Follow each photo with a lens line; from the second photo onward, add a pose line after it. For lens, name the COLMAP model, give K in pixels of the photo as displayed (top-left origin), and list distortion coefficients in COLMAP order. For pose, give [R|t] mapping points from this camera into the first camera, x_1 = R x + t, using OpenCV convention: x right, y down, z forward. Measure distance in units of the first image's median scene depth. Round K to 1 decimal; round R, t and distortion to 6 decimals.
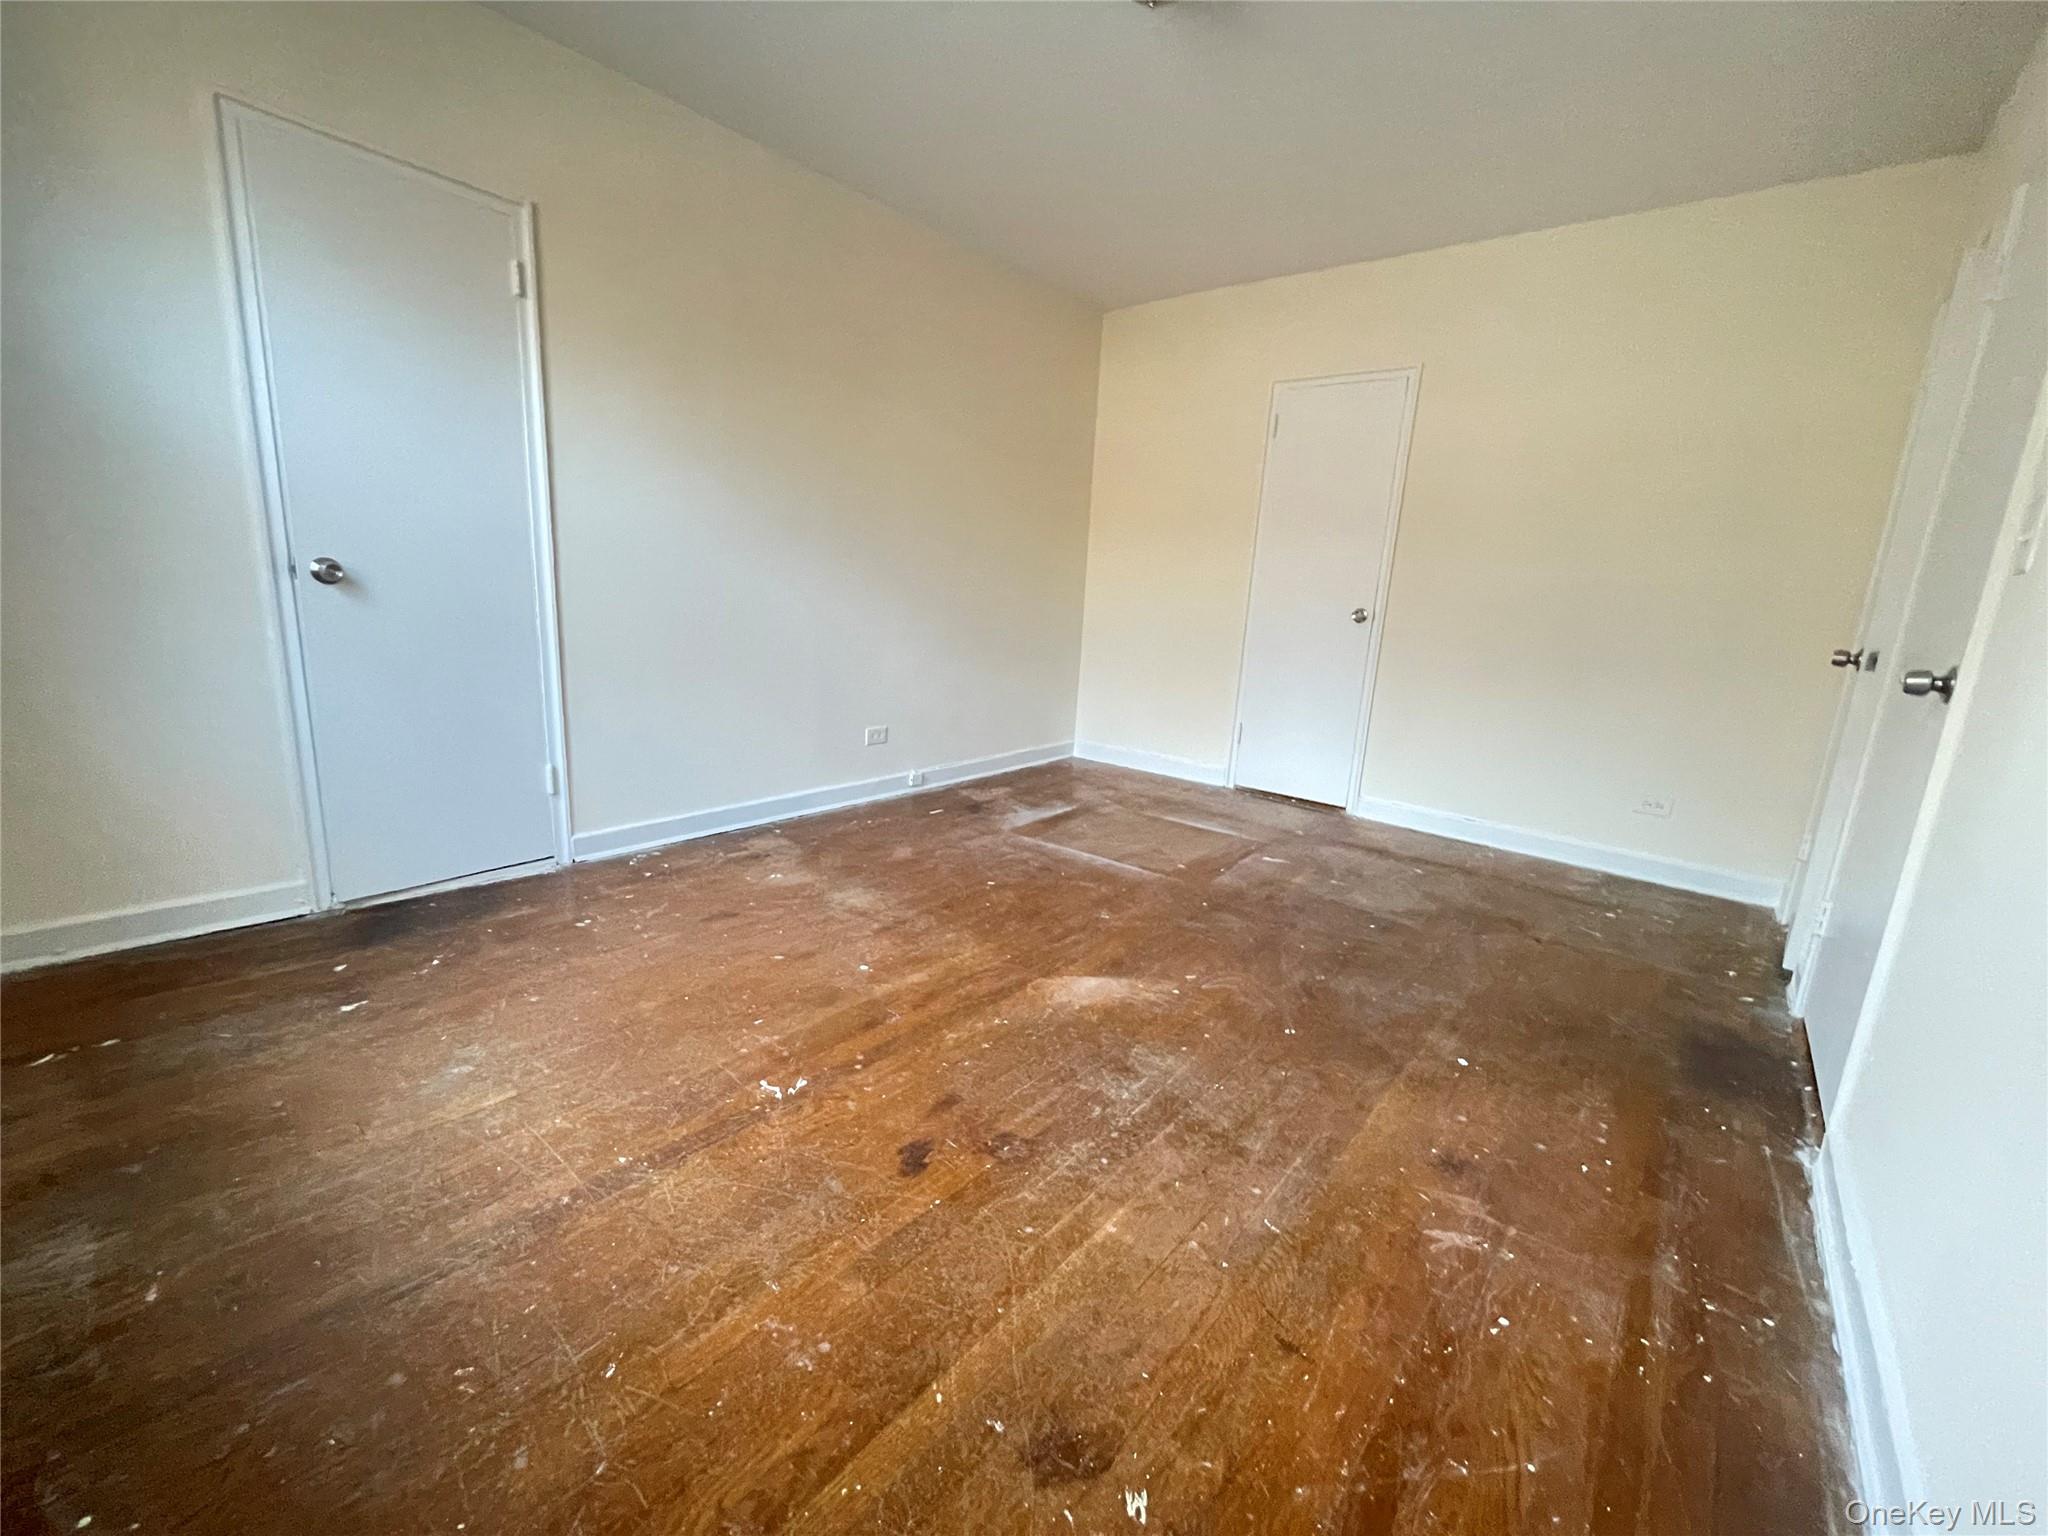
lens RADIAL K [[827.7, 0, 1024.9], [0, 827.7, 753.3], [0, 0, 1]] dist [-0.001786, -0.000784]
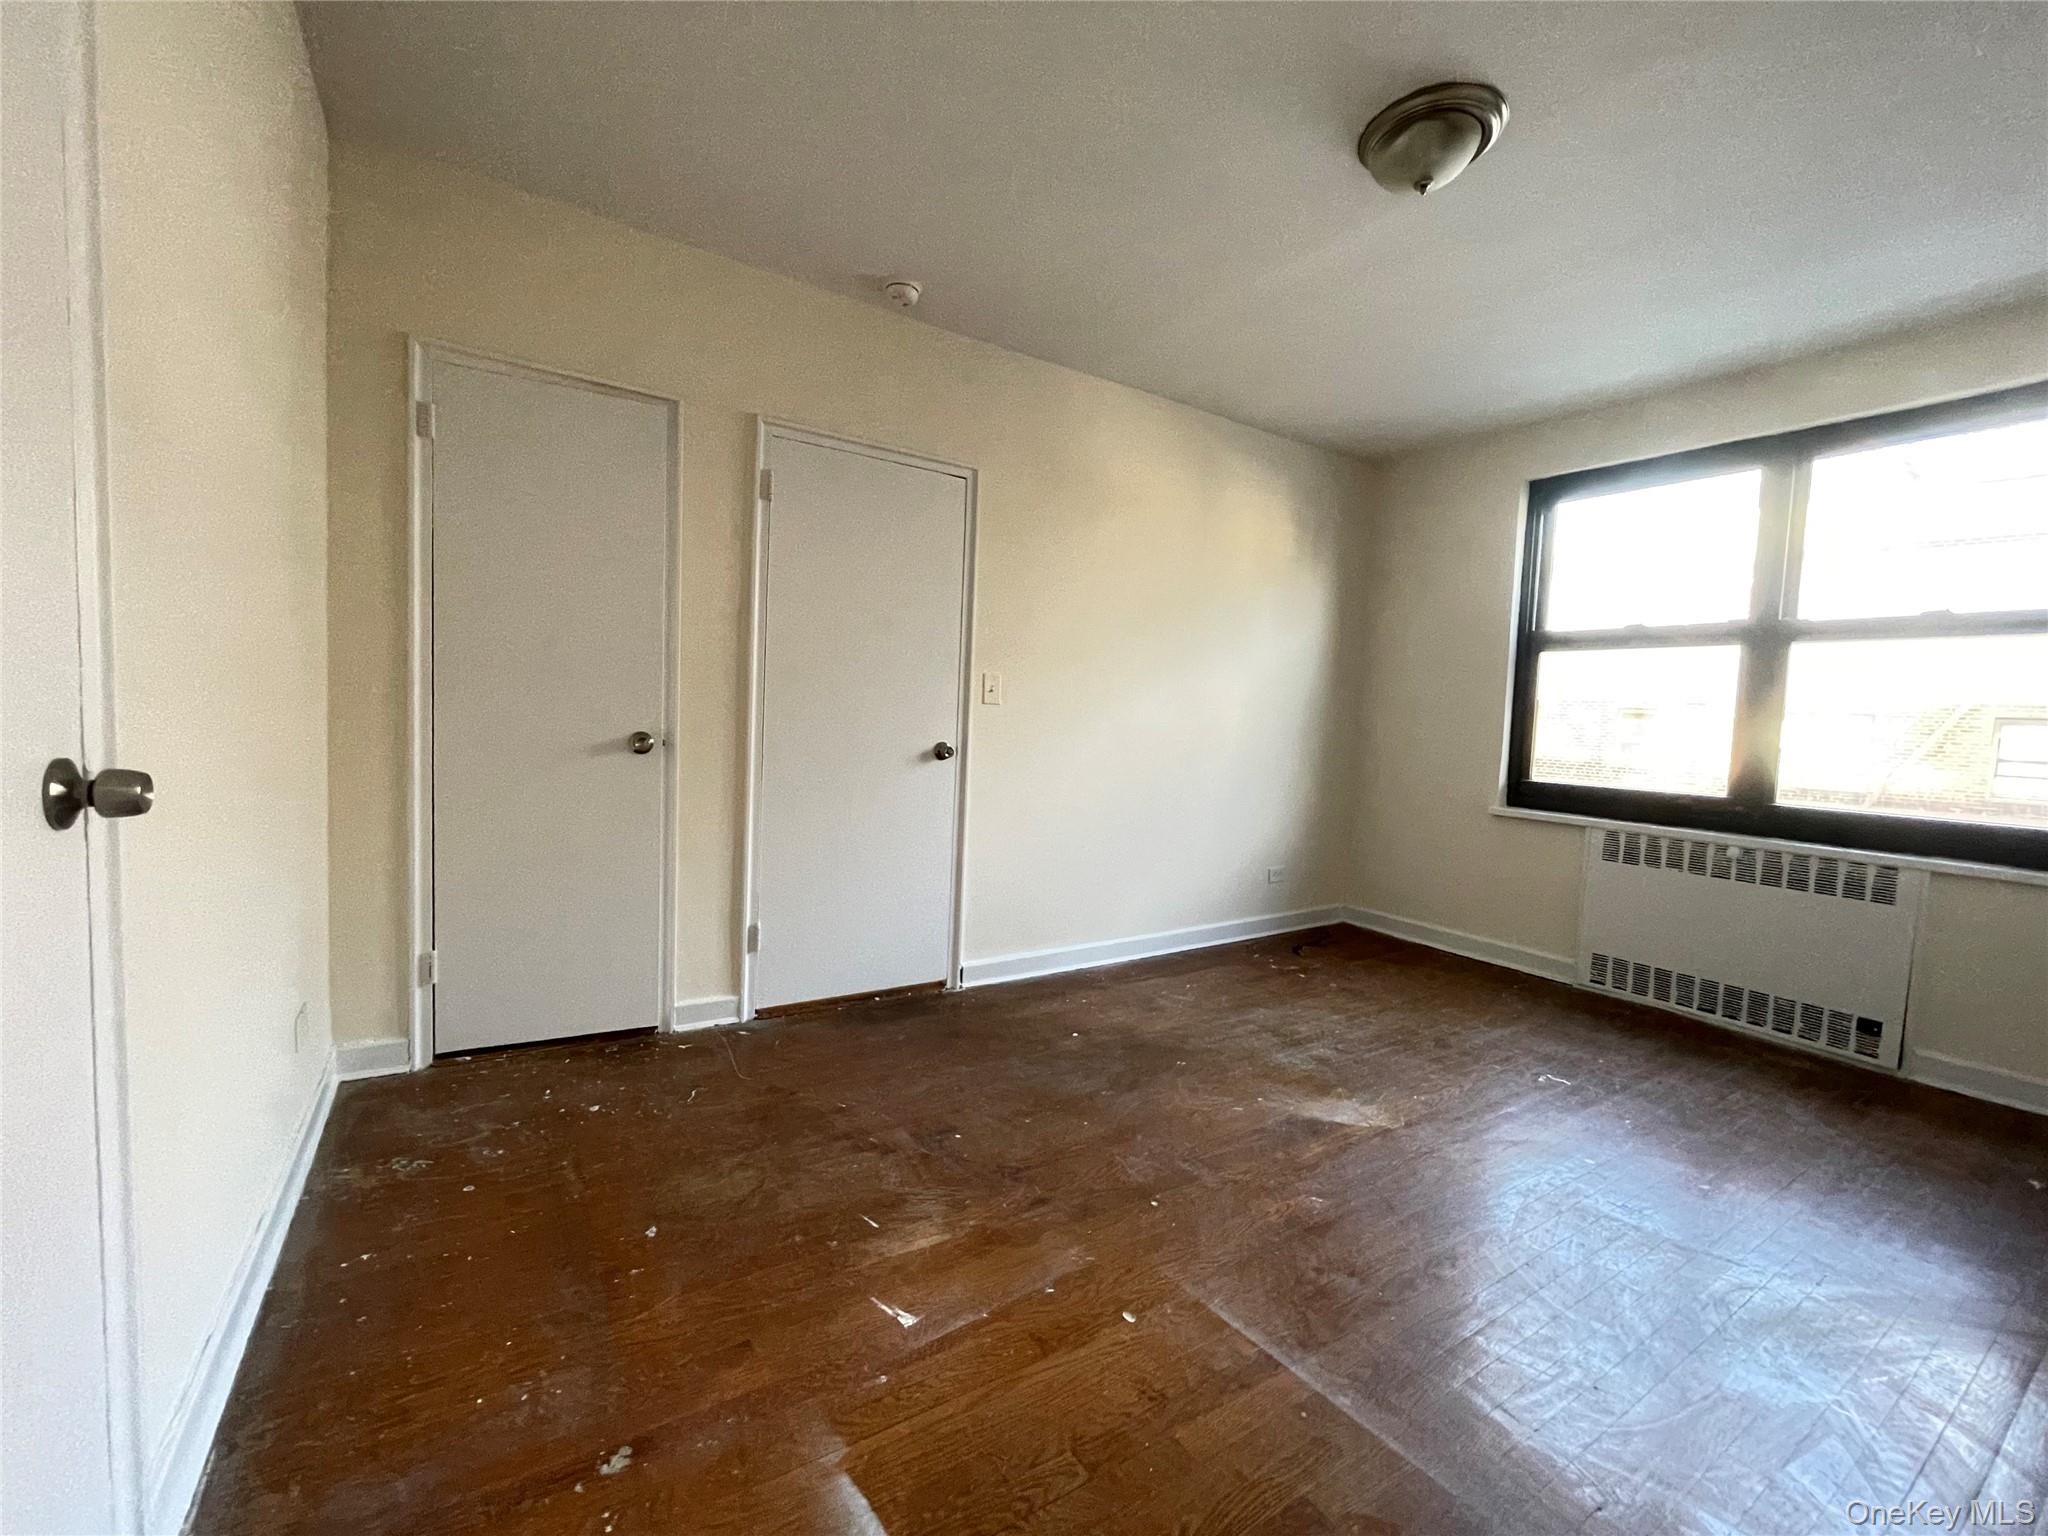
lens RADIAL K [[827.7, 0, 1011.1], [0, 827.7, 775.1], [0, 0, 1]] dist [-0.001786, -0.000784]
pose [[-0.944960, -0.121993, 0.303592, 0.175038], [-0.034825, 0.960120, 0.277411, -0.354257], [-0.325327, 0.251570, -0.911524, 1.654343]]
